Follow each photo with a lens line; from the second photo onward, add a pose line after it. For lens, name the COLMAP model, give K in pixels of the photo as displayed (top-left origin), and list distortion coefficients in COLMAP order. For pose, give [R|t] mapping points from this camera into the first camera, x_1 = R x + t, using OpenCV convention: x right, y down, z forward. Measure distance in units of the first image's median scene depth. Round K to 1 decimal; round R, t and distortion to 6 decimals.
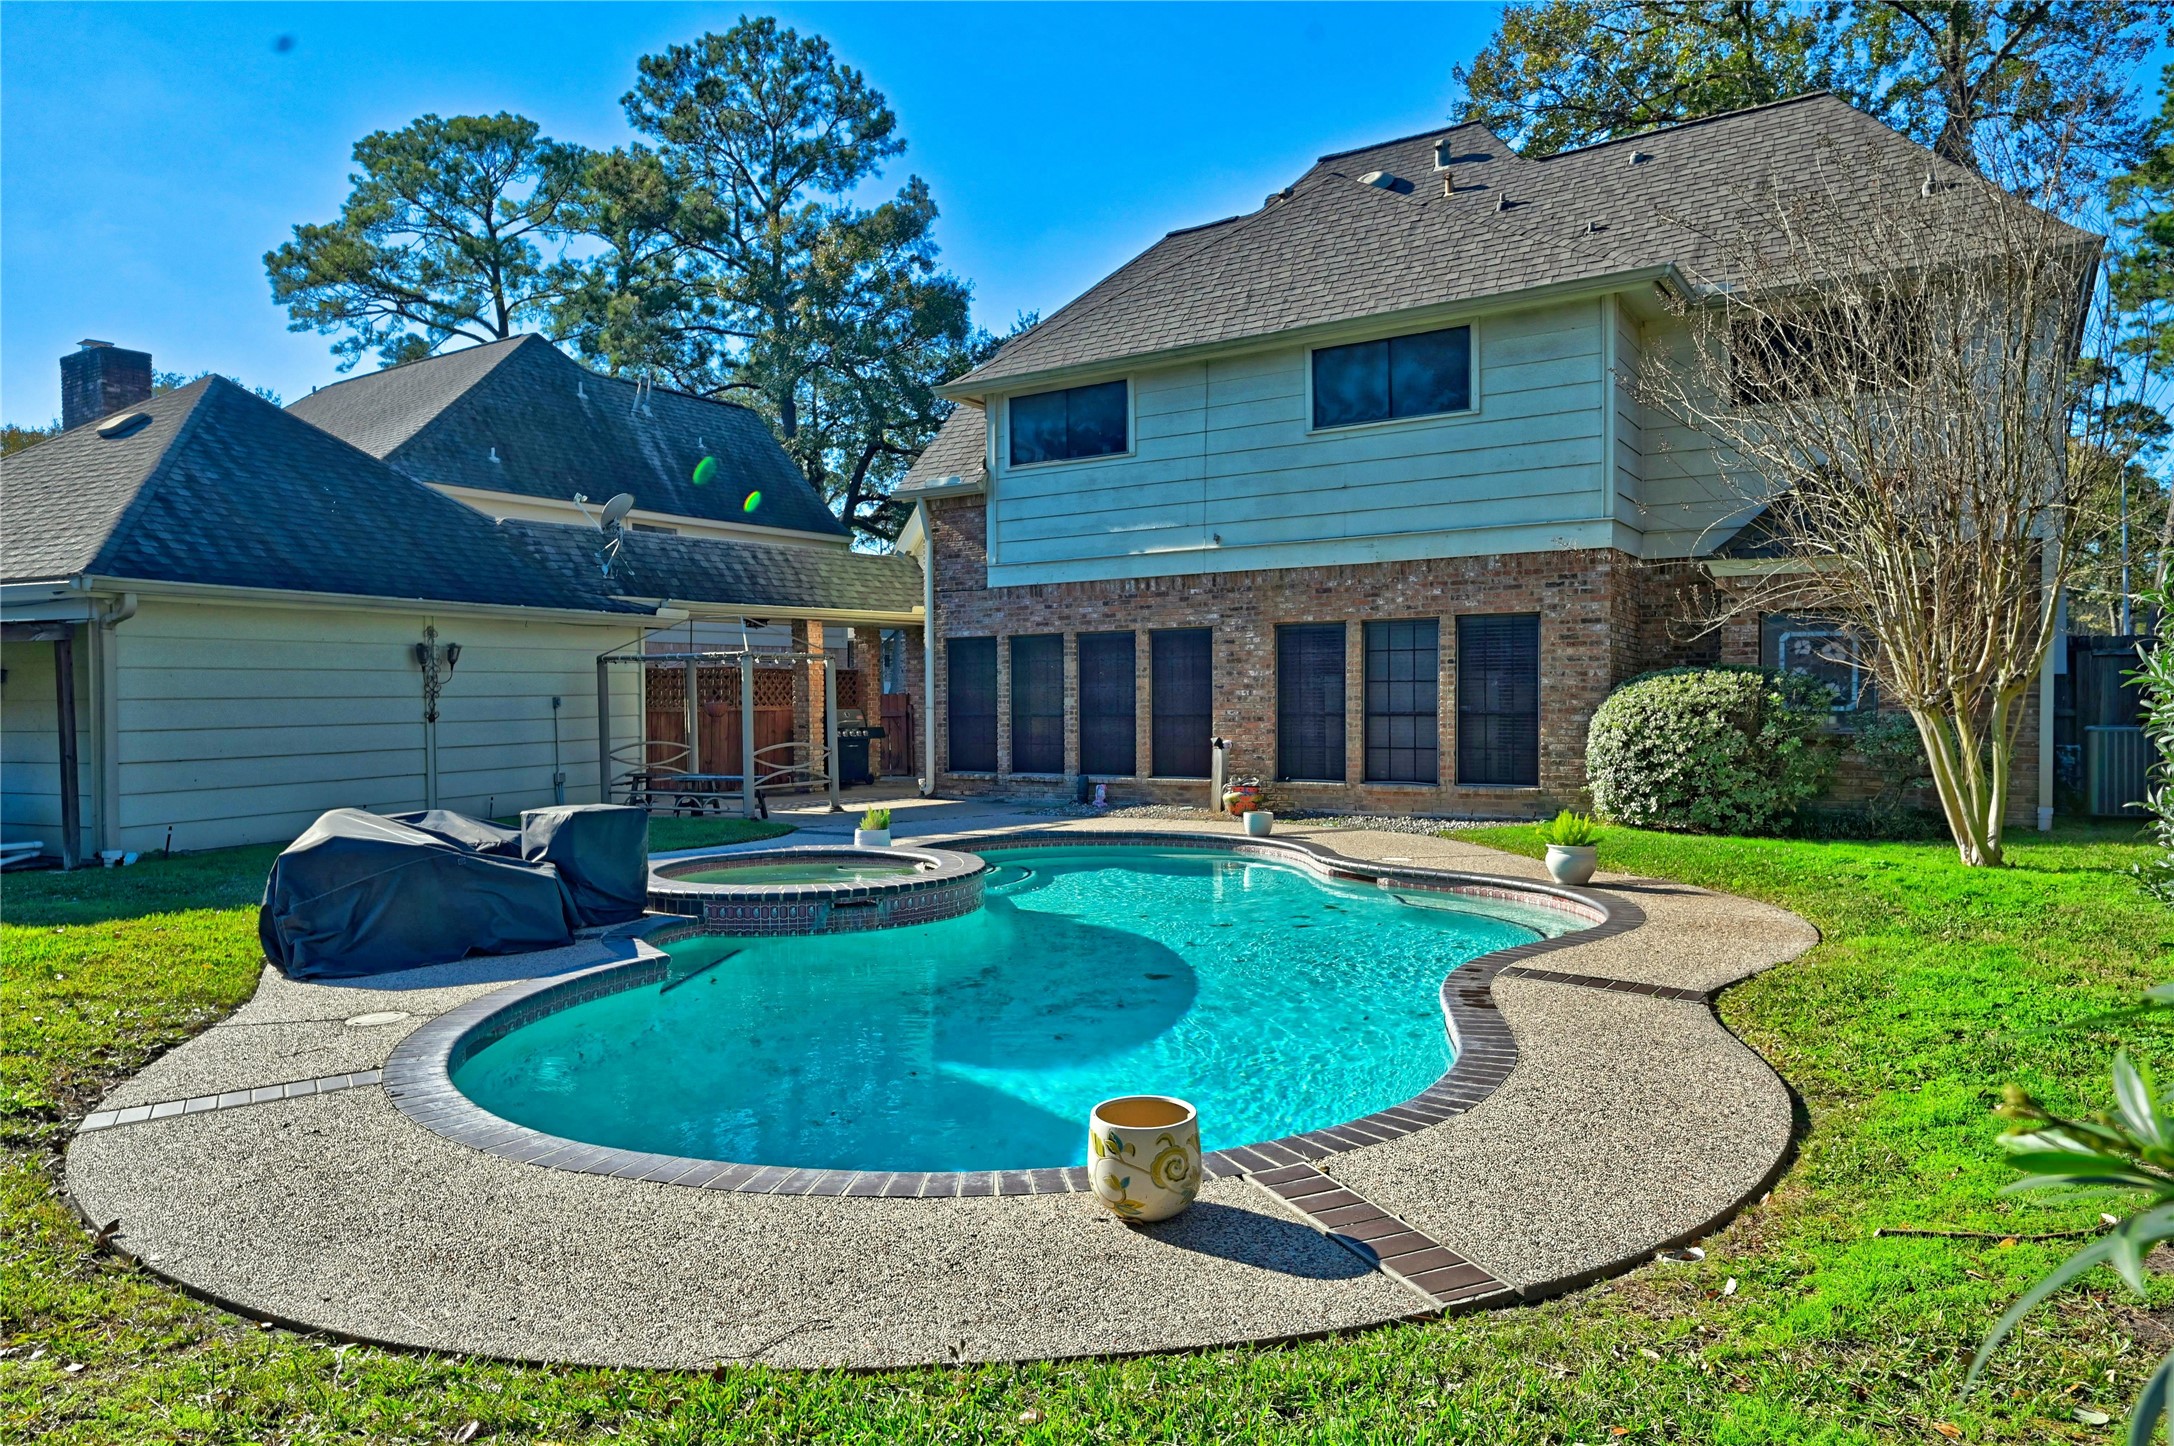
lens RADIAL K [[1385.6, 0, 1084.7], [0, 1385.6, 723.2], [0, 0, 1]] dist [-0.006498, -0.003221]
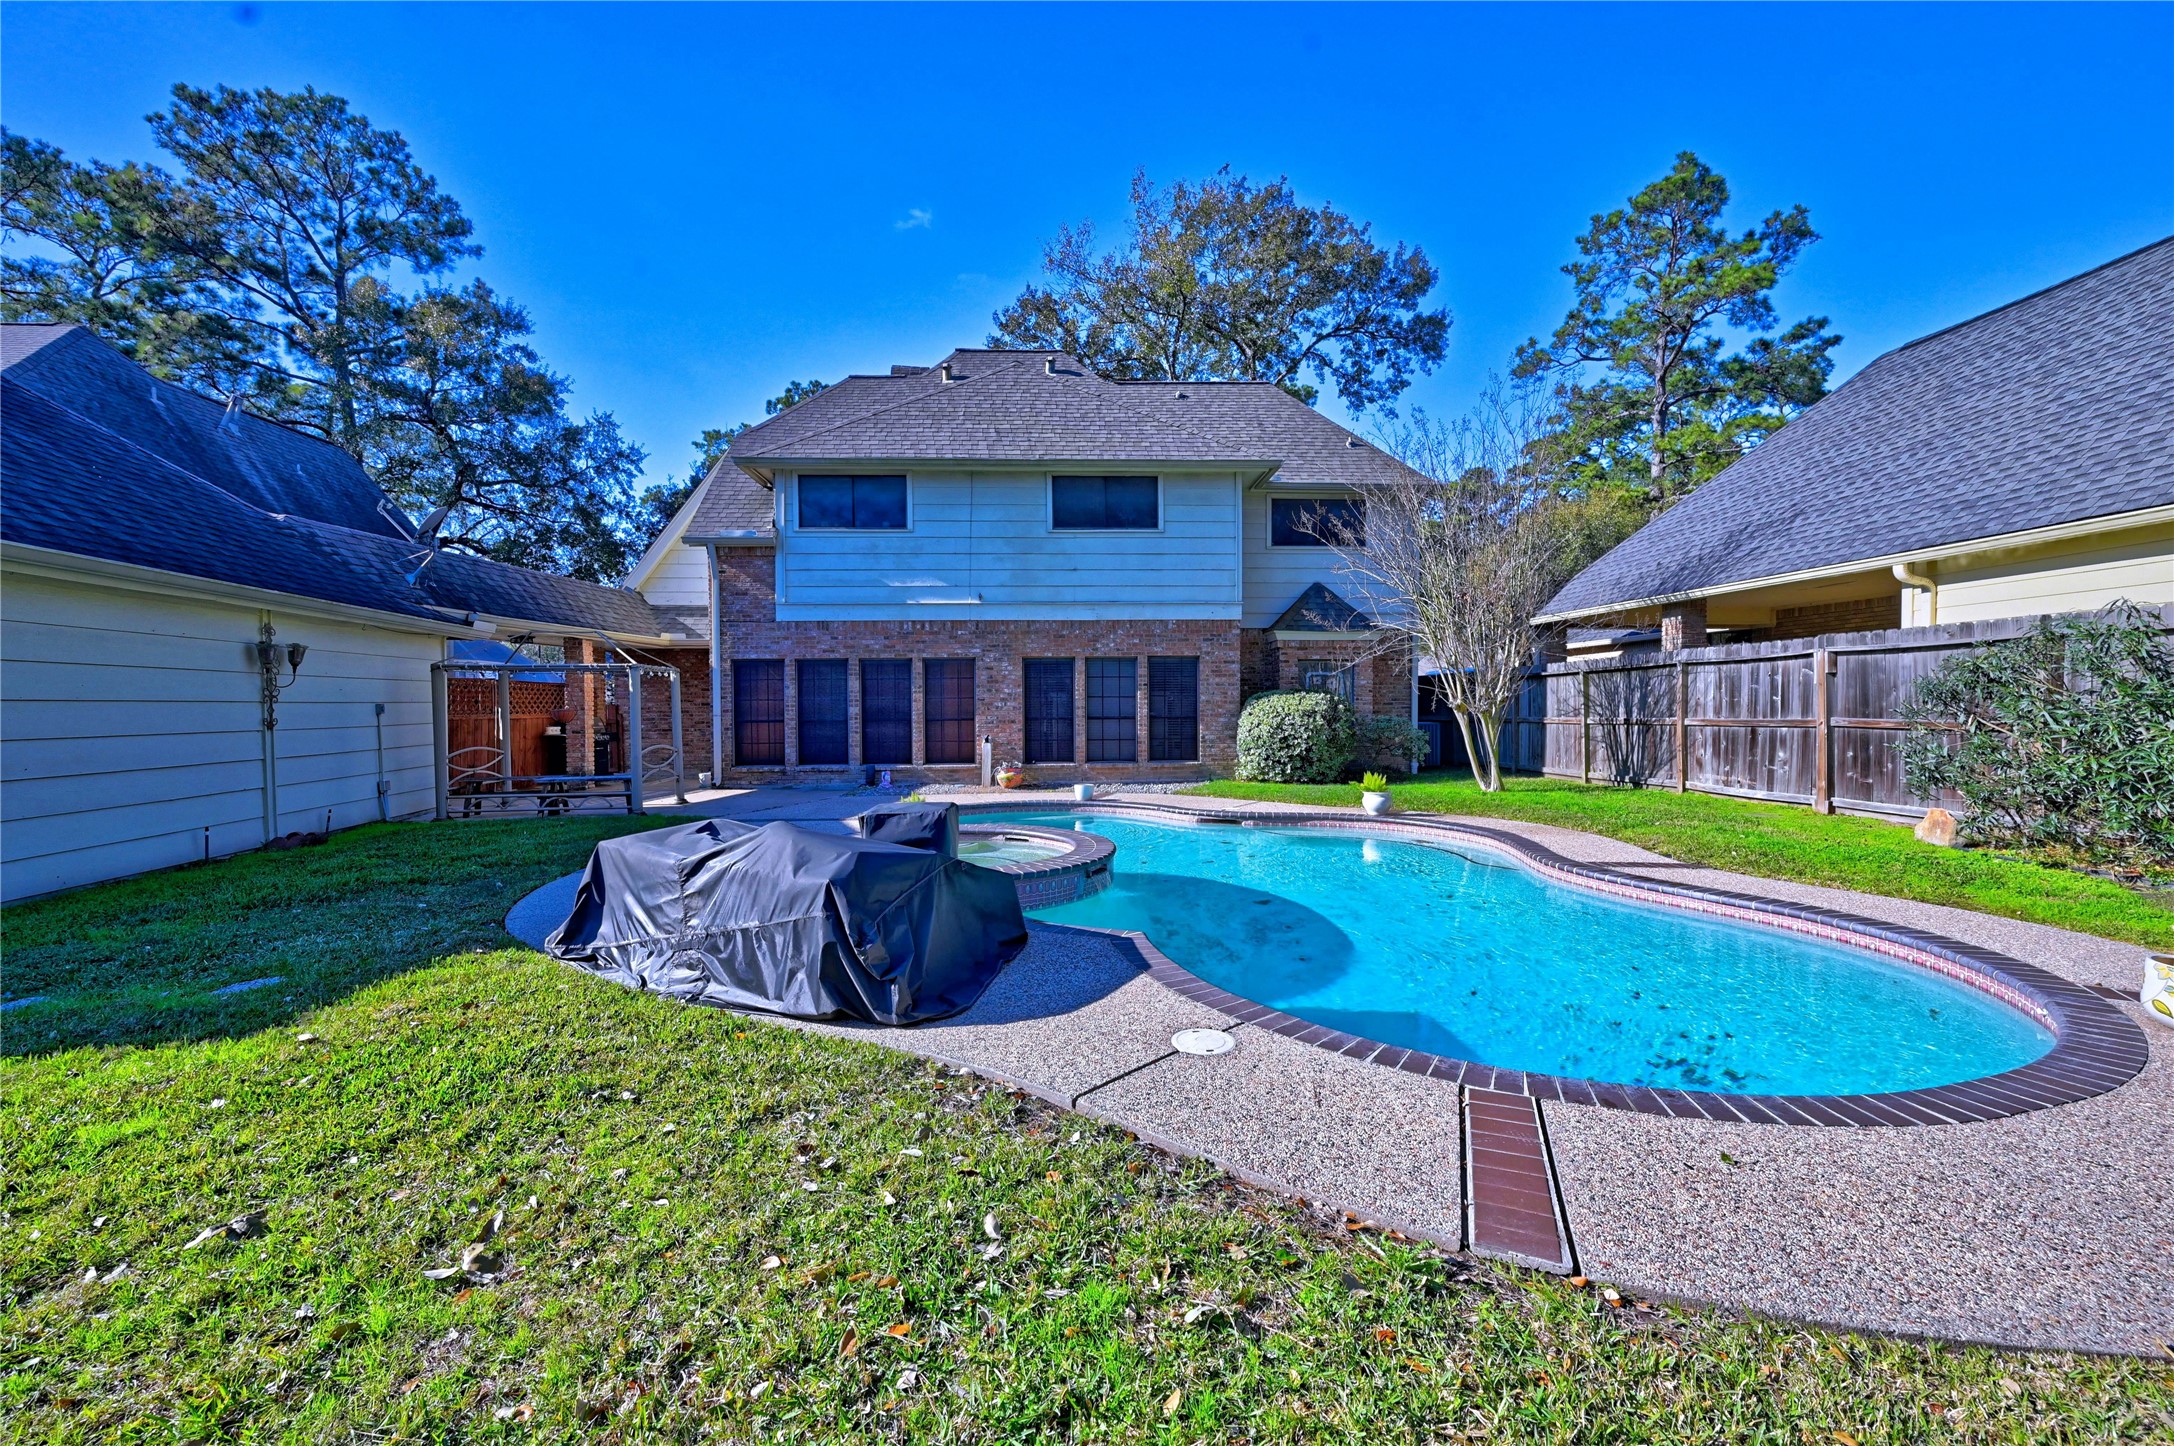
lens RADIAL K [[851.5, 0, 1085.3], [0, 851.5, 723.2], [0, 0, 1]] dist [-0.003107, 0.000241]
pose [[0.808411, -0.007038, 0.588576, -0.337174], [0.010163, 0.999946, -0.002003, 0.000987], [-0.588531, 0.007601, 0.808439, 0.223065]]
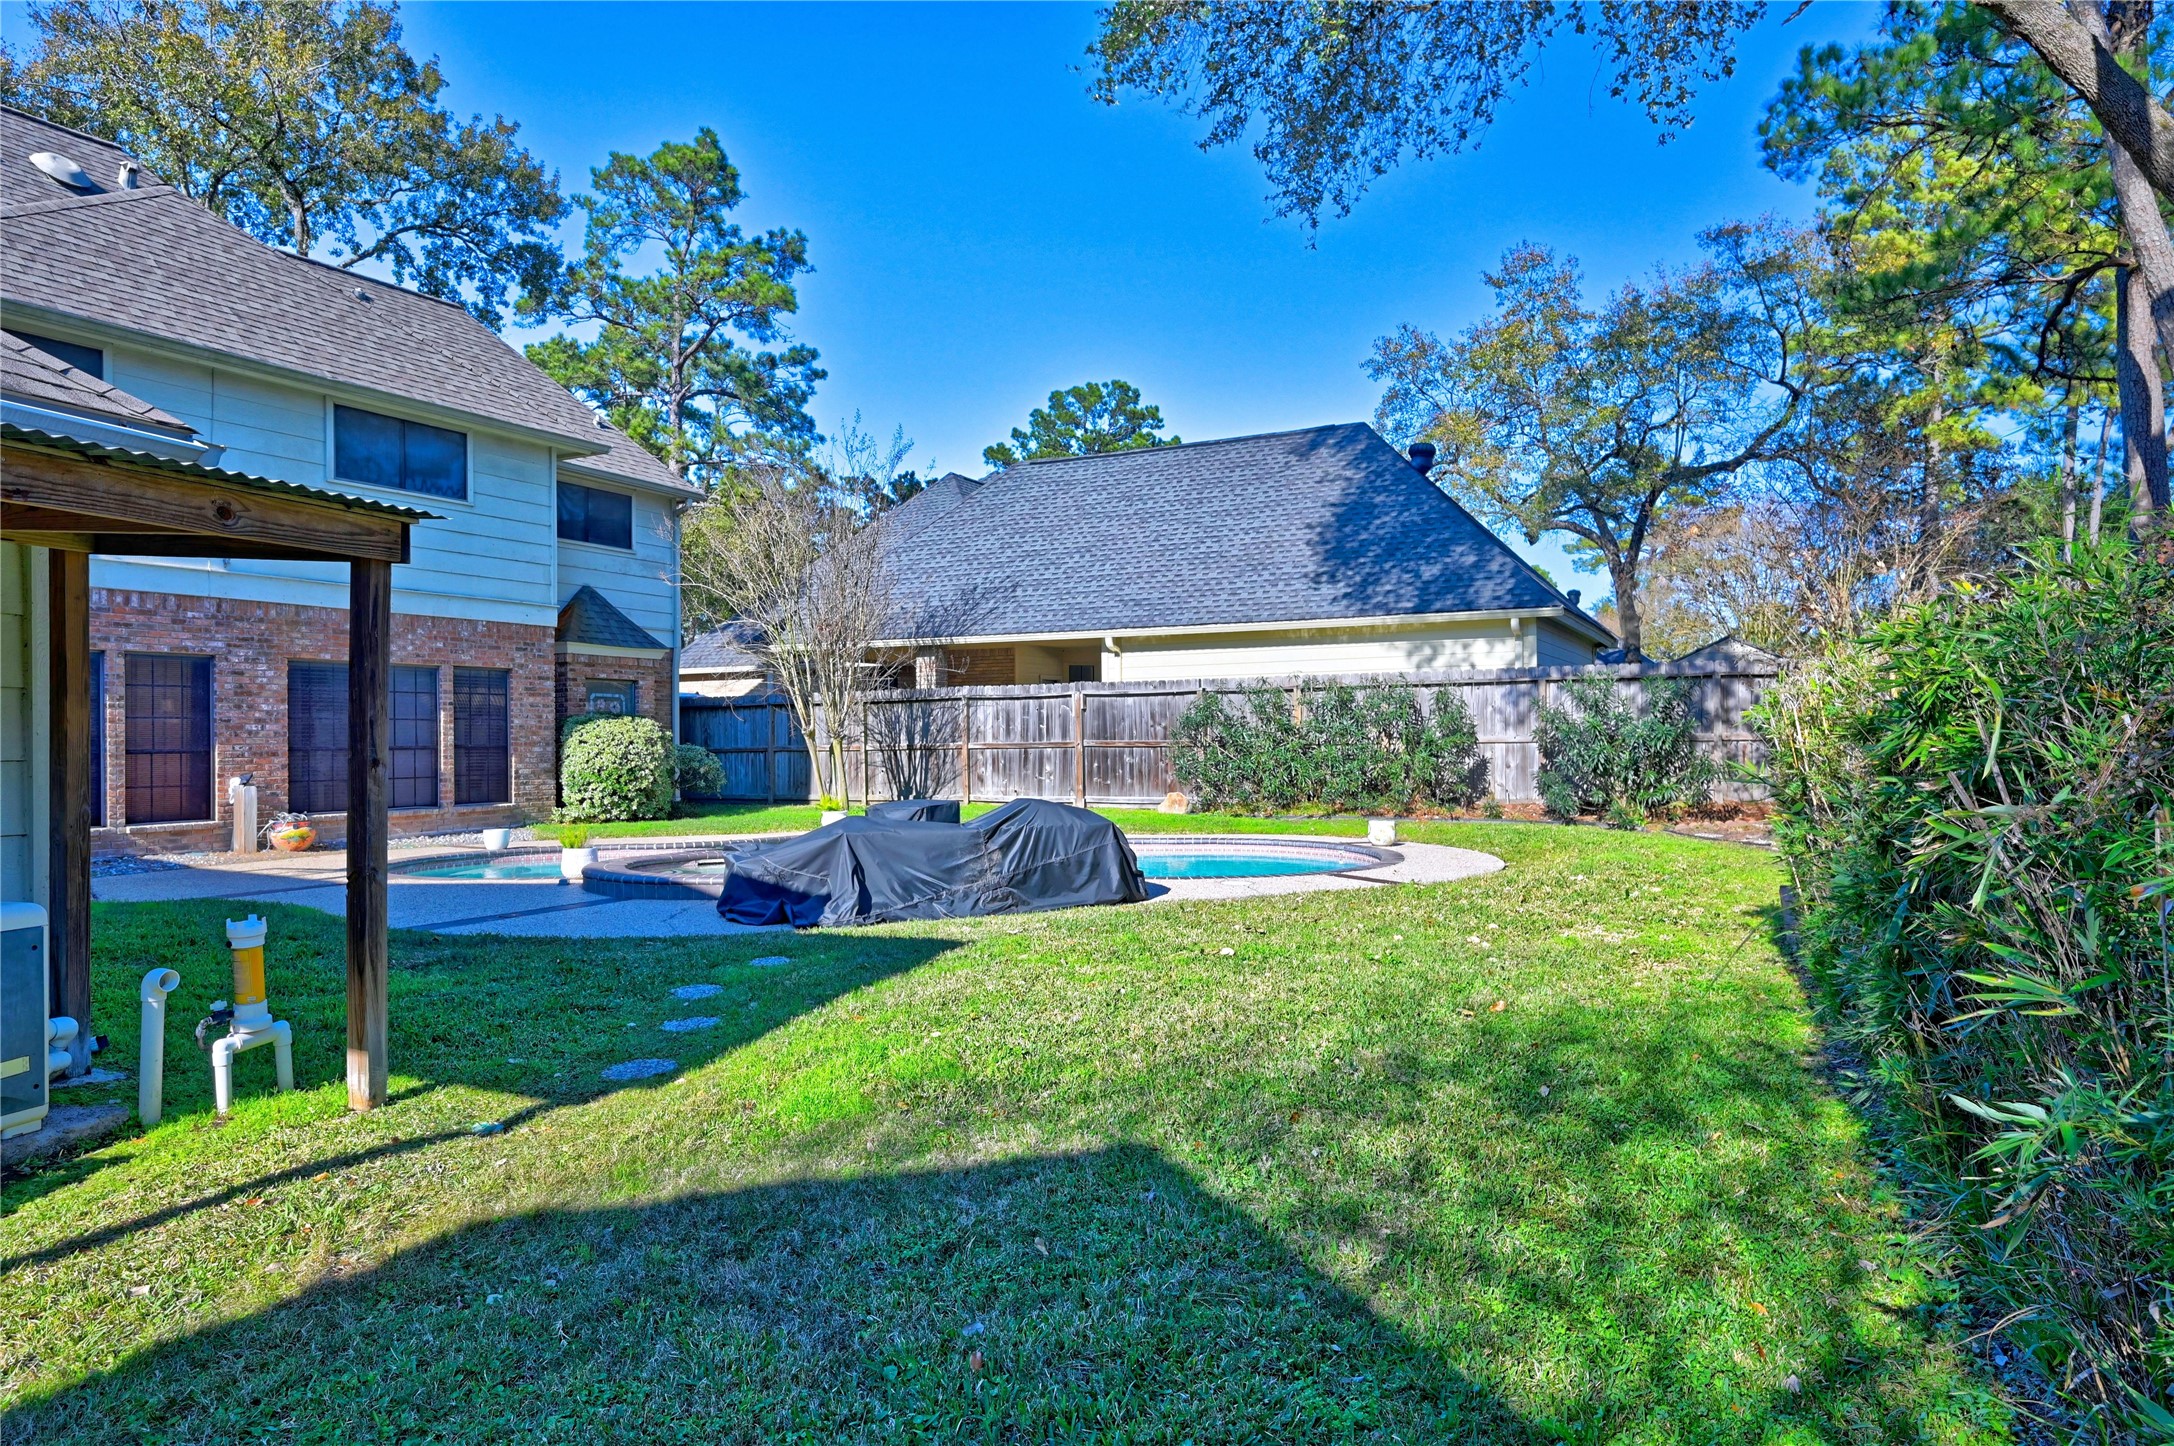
lens RADIAL K [[1311.6, 0, 1097.7], [0, 1311.6, 729.4], [0, 0, 1]] dist [-0.006914, -0.001565]
pose [[-0.112258, 0.016659, 0.993539, -0.848068], [0.028170, 0.999511, -0.013576, 0.008364], [-0.993280, 0.026464, -0.112673, 0.516838]]
